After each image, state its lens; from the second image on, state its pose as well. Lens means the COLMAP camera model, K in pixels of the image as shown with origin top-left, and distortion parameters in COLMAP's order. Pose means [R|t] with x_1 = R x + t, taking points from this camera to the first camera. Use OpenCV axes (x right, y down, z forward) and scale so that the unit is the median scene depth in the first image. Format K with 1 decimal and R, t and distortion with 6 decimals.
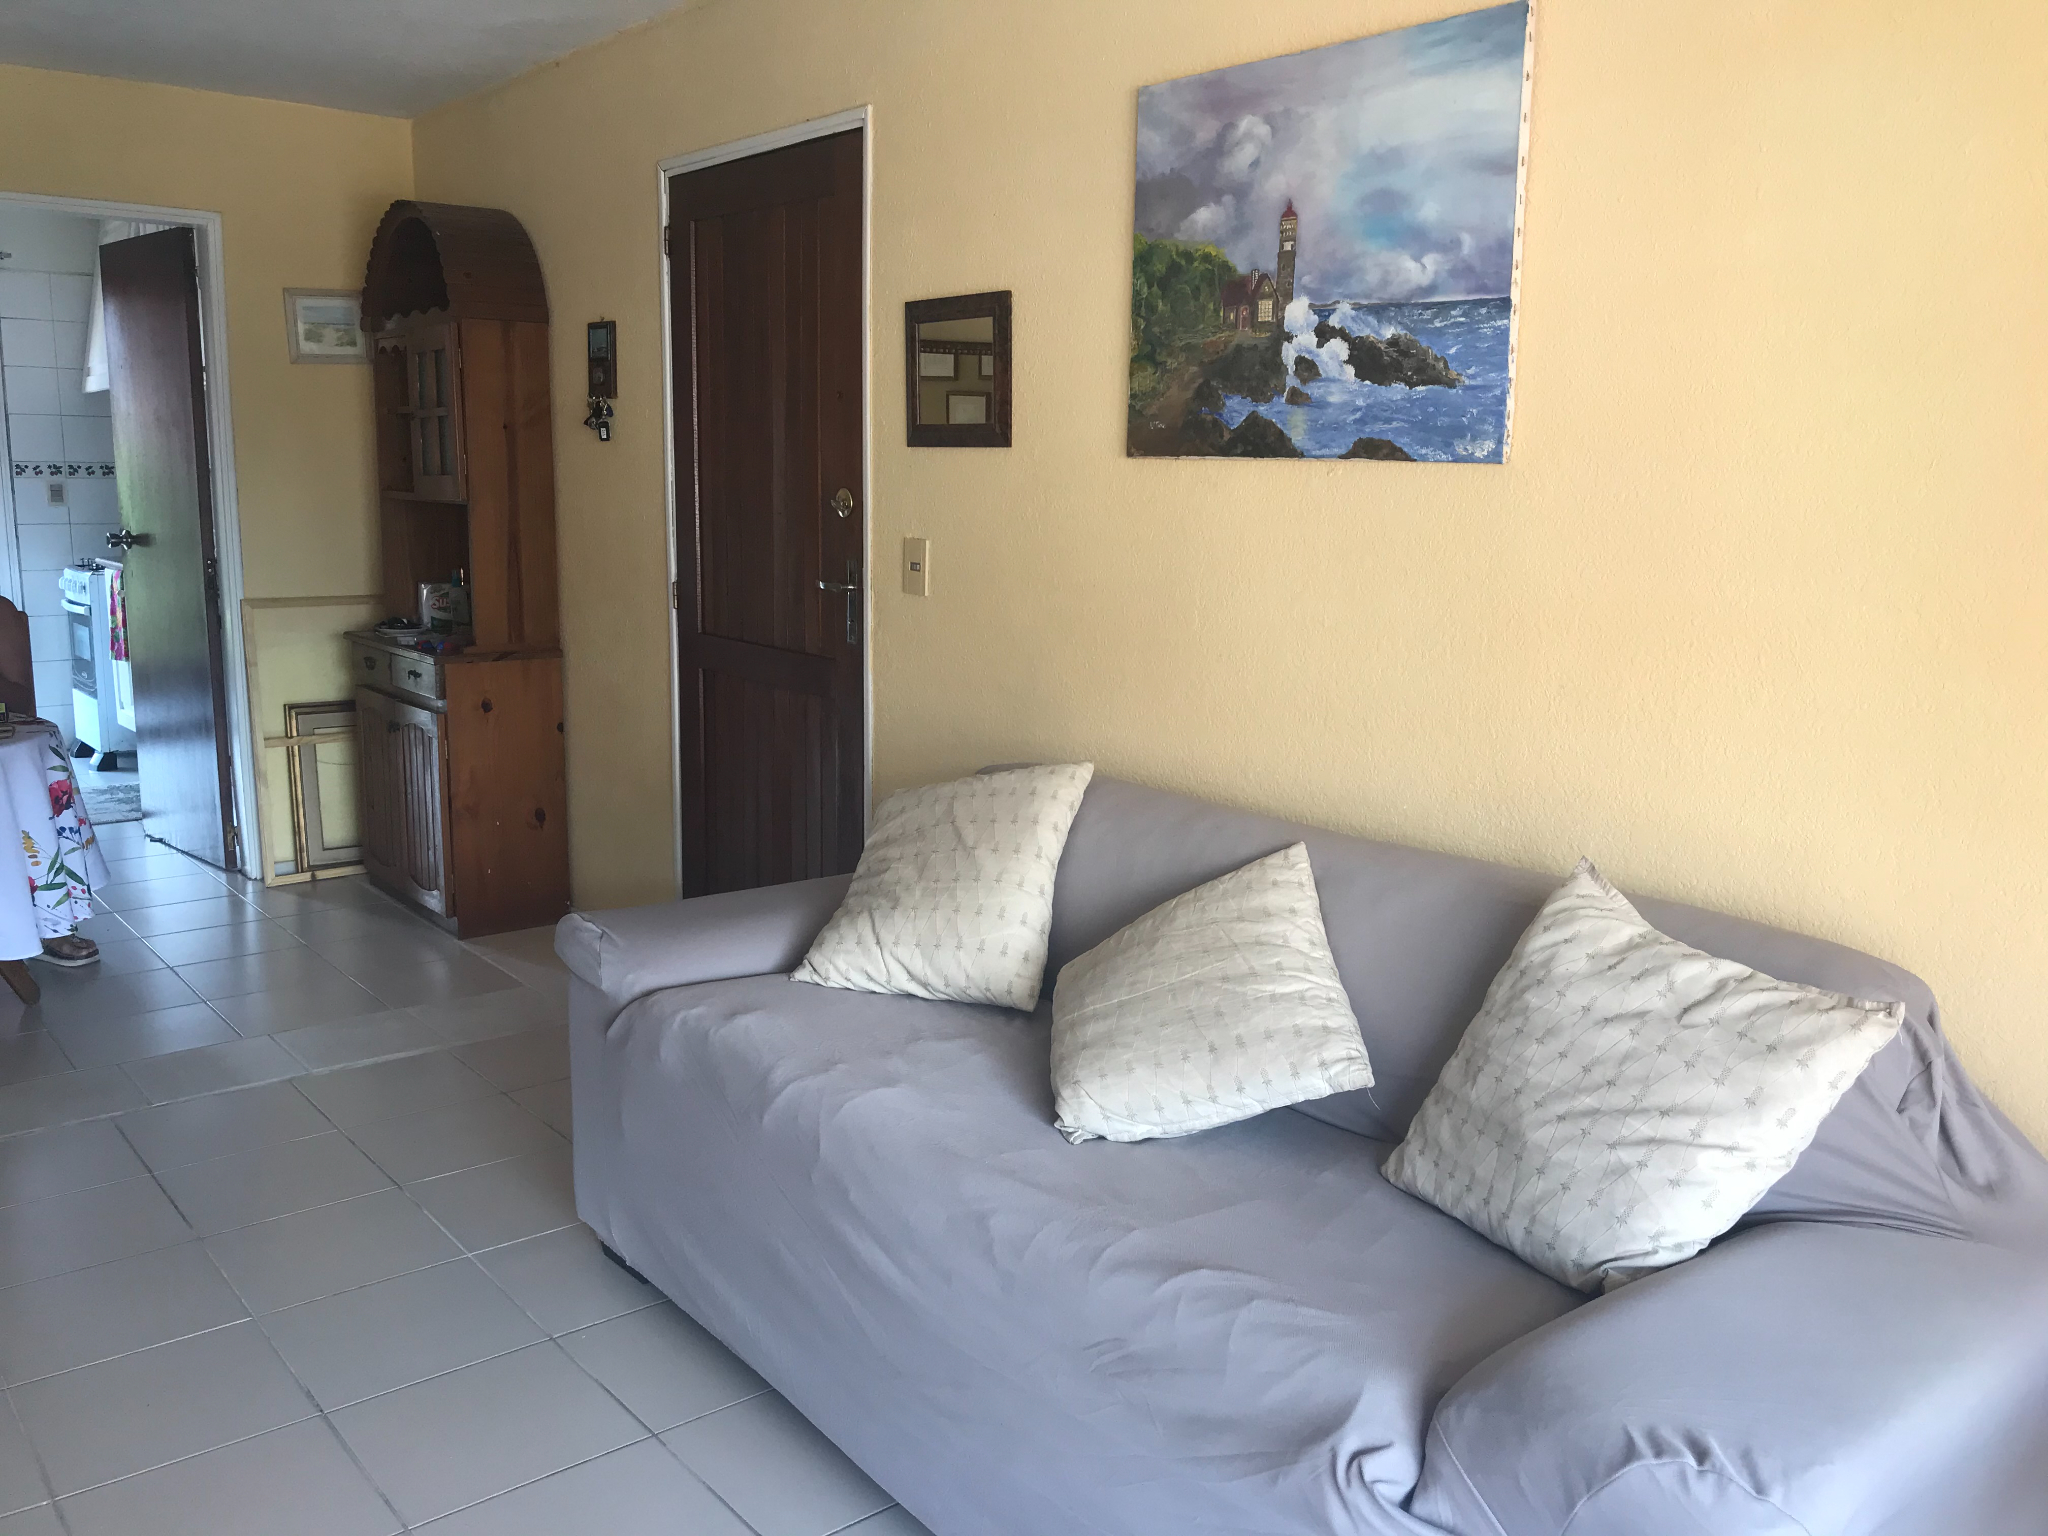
lens RADIAL K [[1667.0, 0, 1024.0], [0, 1667.0, 768.0], [0, 0, 1]] dist [-0.005307, -0.005213]
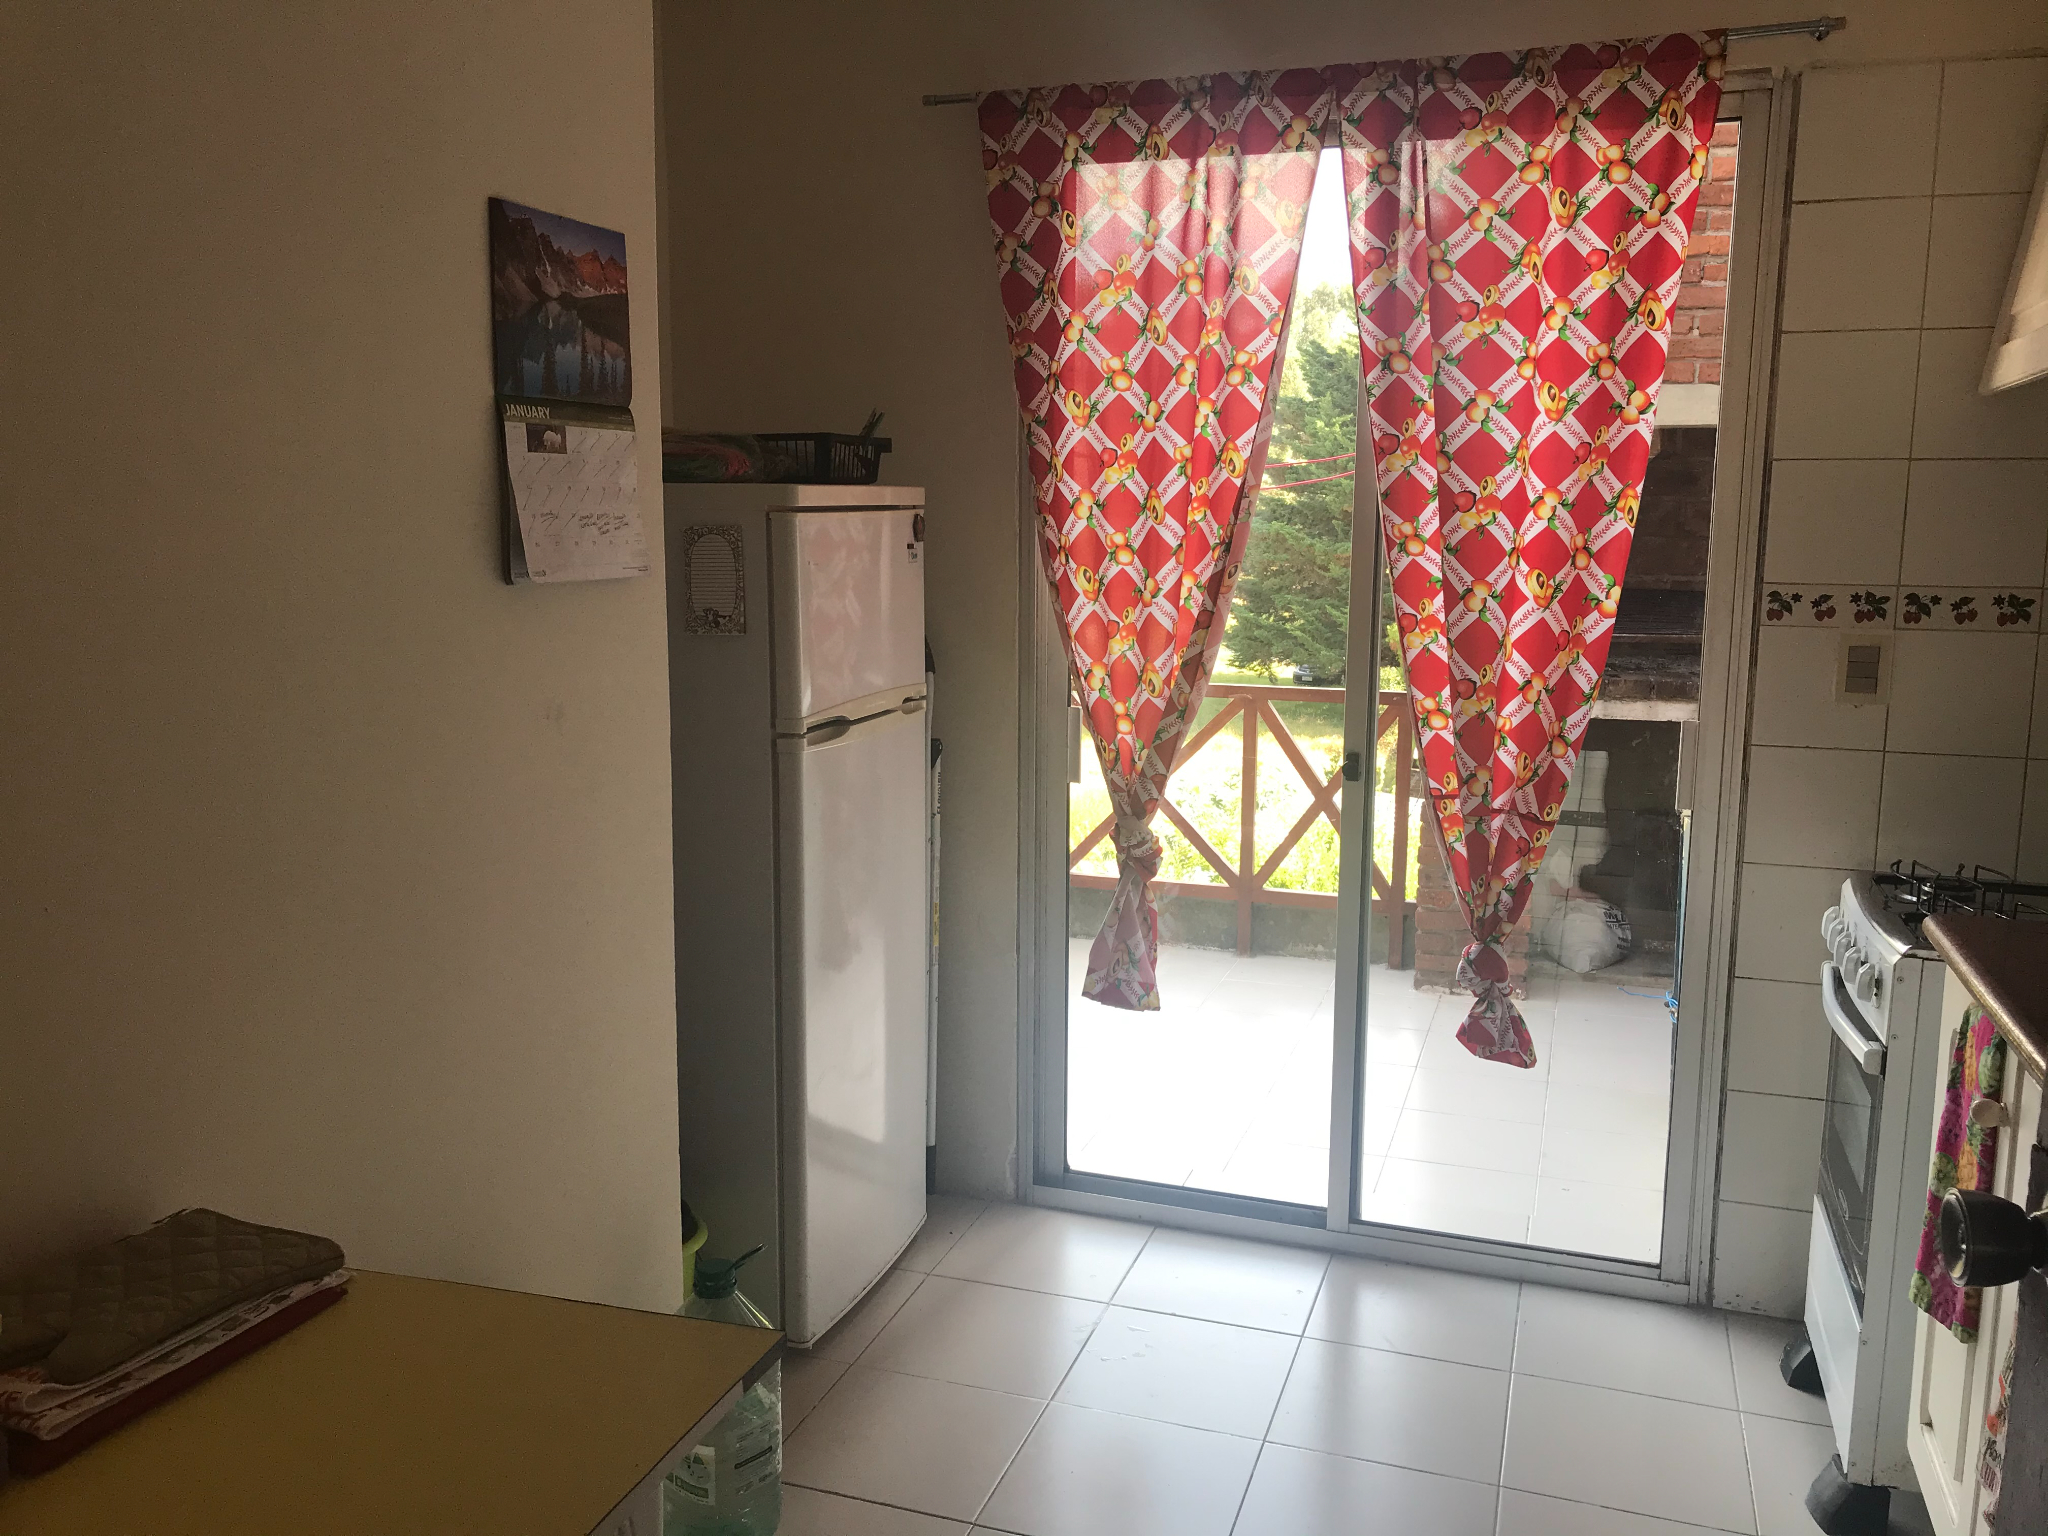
lens RADIAL K [[1667.0, 0, 1024.0], [0, 1667.0, 768.0], [0, 0, 1]] dist [-0.005307, -0.005213]
pose [[0.520256, 0.120576, -0.845456, -0.363120], [-0.147255, 0.987821, 0.050265, -0.134704], [0.841219, 0.098347, 0.531674, 0.647985]]
